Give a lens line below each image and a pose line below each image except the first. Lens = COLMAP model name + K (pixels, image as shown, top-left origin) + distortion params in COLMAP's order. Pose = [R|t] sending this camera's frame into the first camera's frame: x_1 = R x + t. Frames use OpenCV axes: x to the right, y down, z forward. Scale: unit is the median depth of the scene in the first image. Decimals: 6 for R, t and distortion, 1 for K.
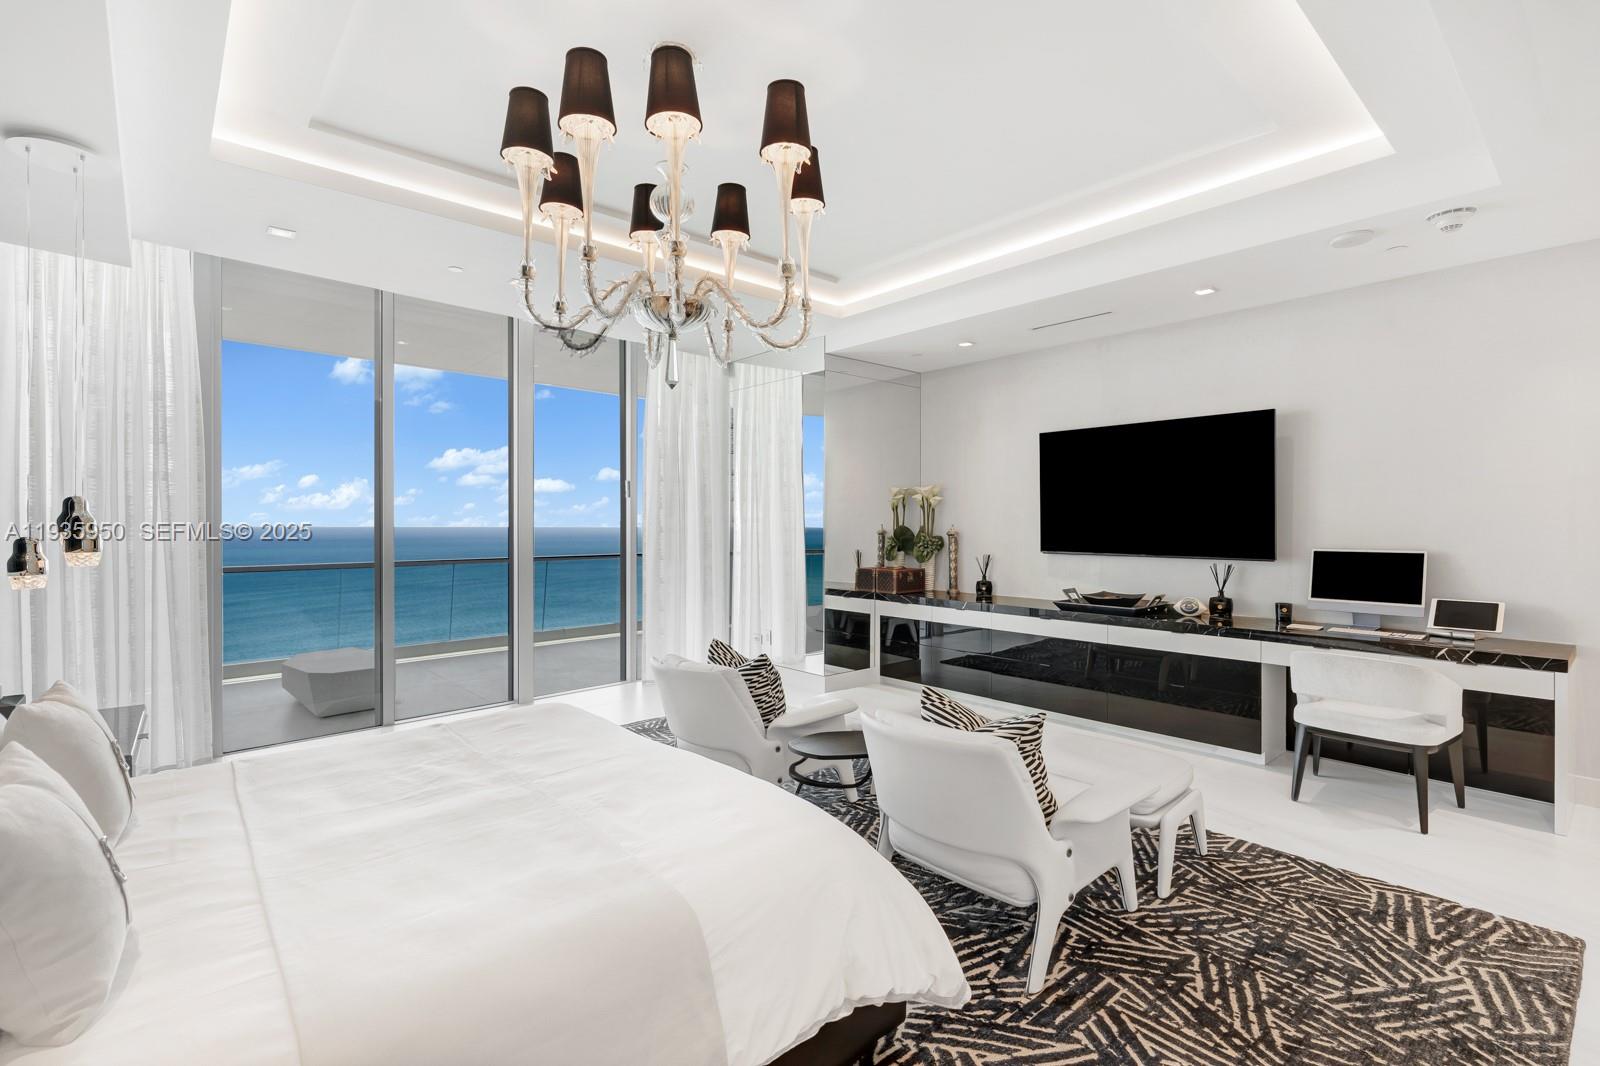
lens RADIAL K [[768.4, 0, 800.0], [0, 768.4, 533.0], [0, 0, 1]] dist [-0.013548, 0.000332]
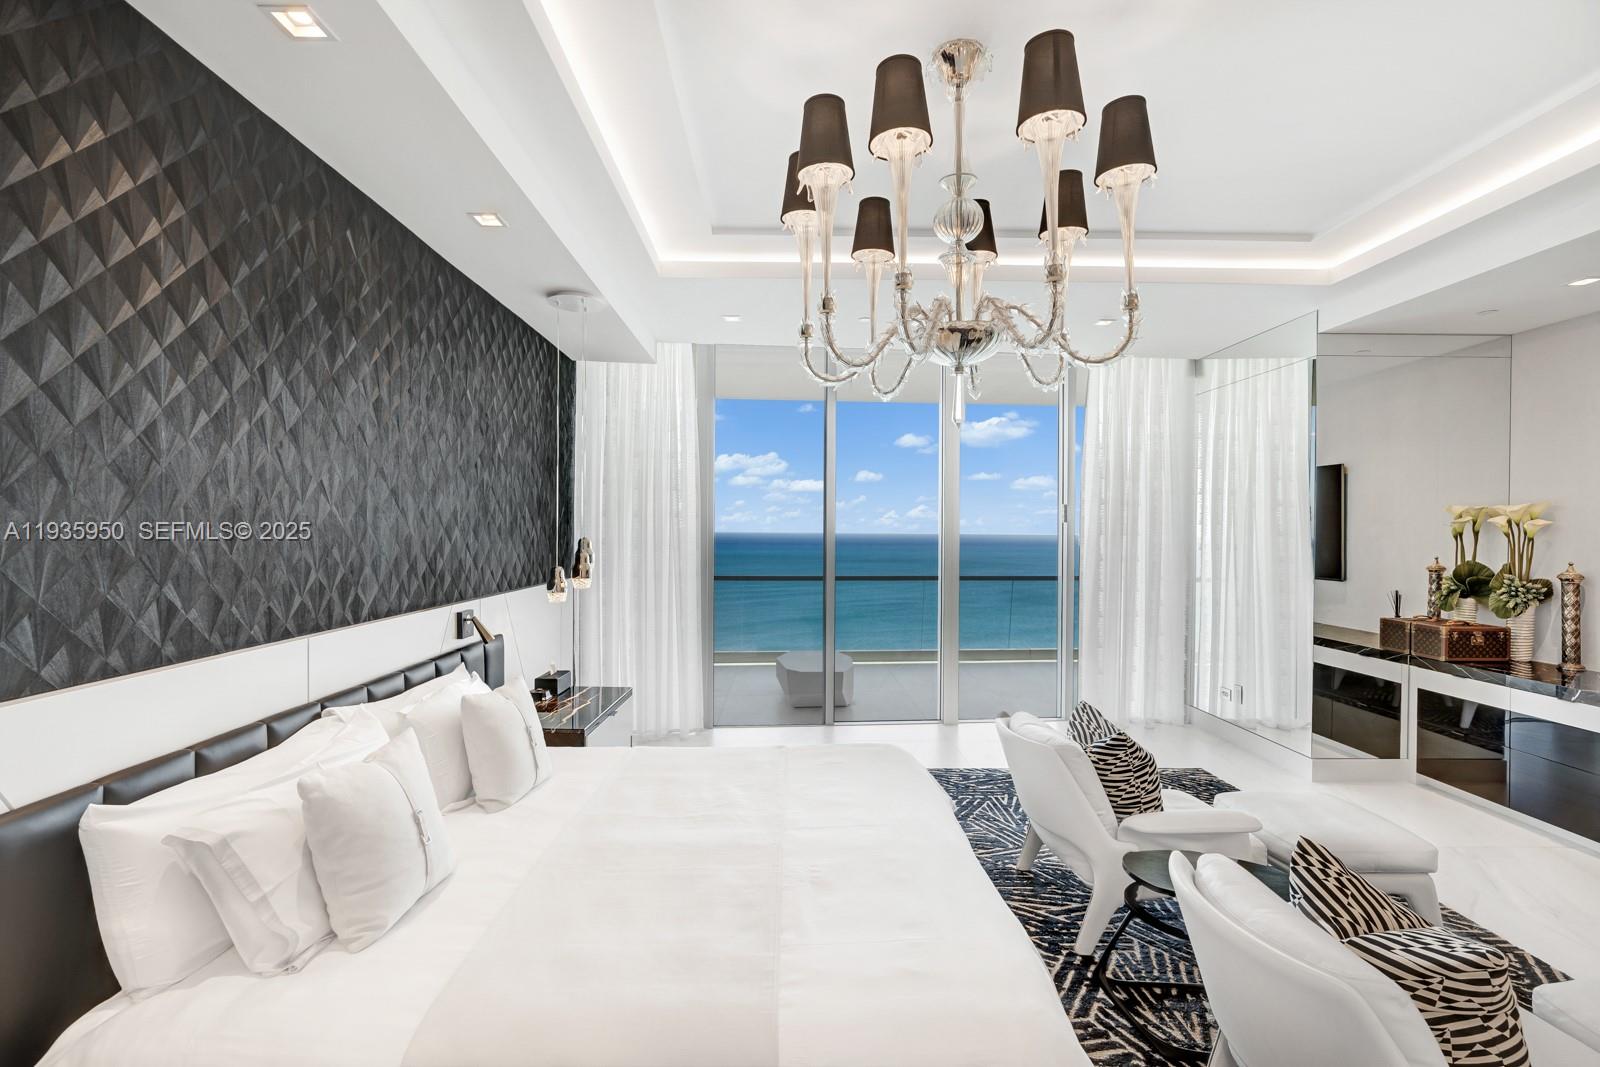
lens RADIAL K [[737.2, 0, 800.0], [0, 737.2, 533.5], [0, 0, 1]] dist [-0.002793, 0.000678]
pose [[0.746690, 0.010654, -0.665087, 0.128349], [-0.011348, 0.999930, 0.003278, -0.031204], [0.665076, 0.005099, 0.746758, 0.111102]]
